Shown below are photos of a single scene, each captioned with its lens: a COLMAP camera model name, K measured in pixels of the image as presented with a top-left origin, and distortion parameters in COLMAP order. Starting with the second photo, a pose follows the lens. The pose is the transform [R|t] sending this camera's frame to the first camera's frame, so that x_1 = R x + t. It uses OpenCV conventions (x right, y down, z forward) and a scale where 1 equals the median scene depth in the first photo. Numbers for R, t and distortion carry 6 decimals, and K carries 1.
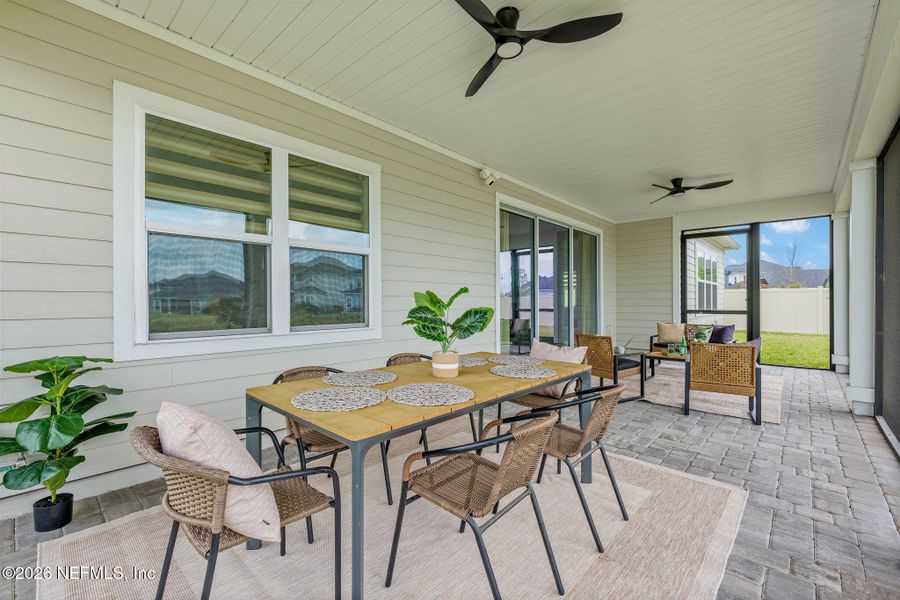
lens RADIAL K [[376.1, 0, 445.9], [0, 376.1, 300.9], [0, 0, 1]] dist [-0.015778, -0.000583]
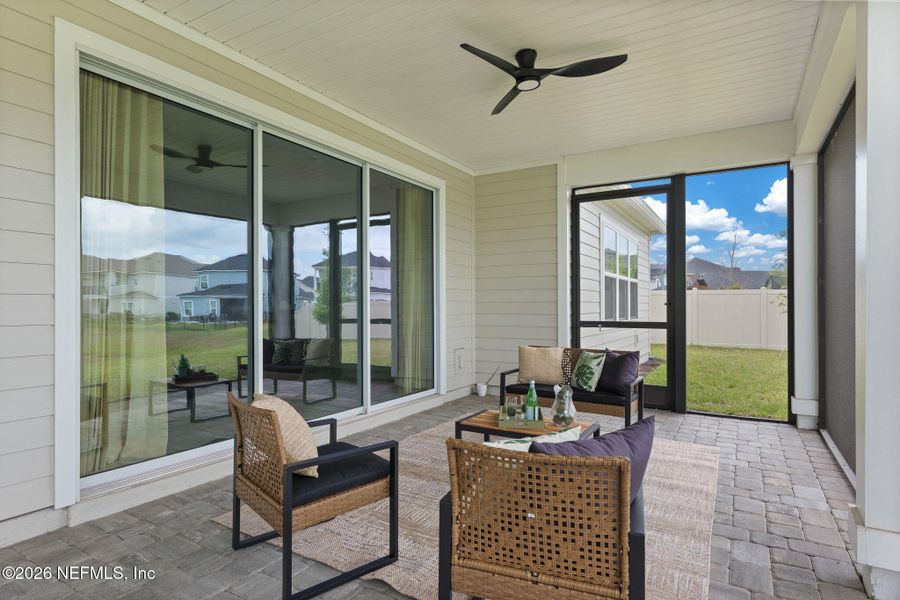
lens RADIAL K [[476.5, 0, 452.6], [0, 476.5, 302.3], [0, 0, 1]] dist [-0.006633, -0.001115]
pose [[0.975900, 0.002766, 0.218201, 0.280143], [-0.001580, 0.999983, -0.005609, -0.001342], [-0.218212, 0.005129, 0.975888, 0.300923]]
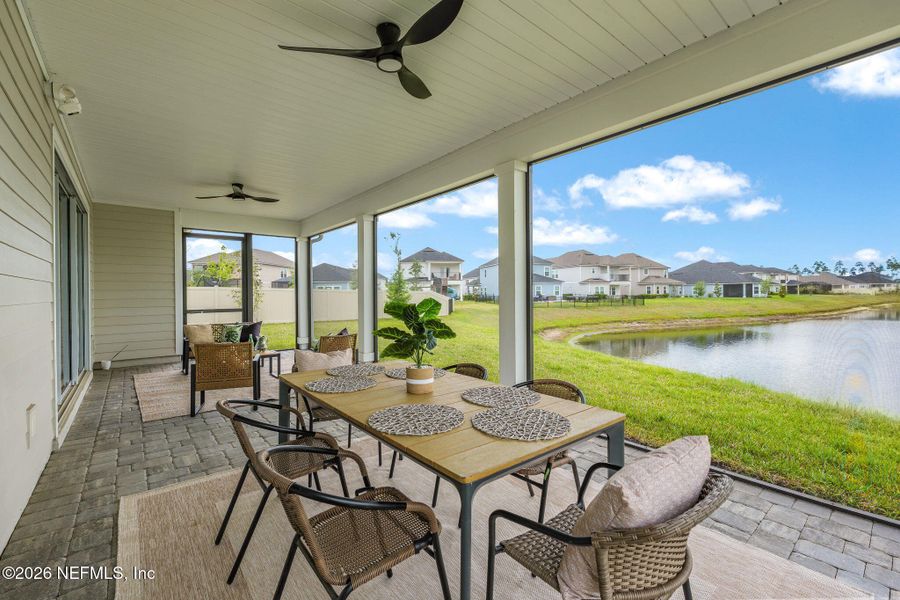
lens RADIAL K [[376.1, 0, 446.4], [0, 376.1, 297.3], [0, 0, 1]] dist [-0.015778, -0.000583]
pose [[0.112881, -0.010866, 0.993549, -0.242373], [0.005933, 0.999930, 0.010262, -0.014927], [-0.993591, 0.004737, 0.112937, 0.221347]]
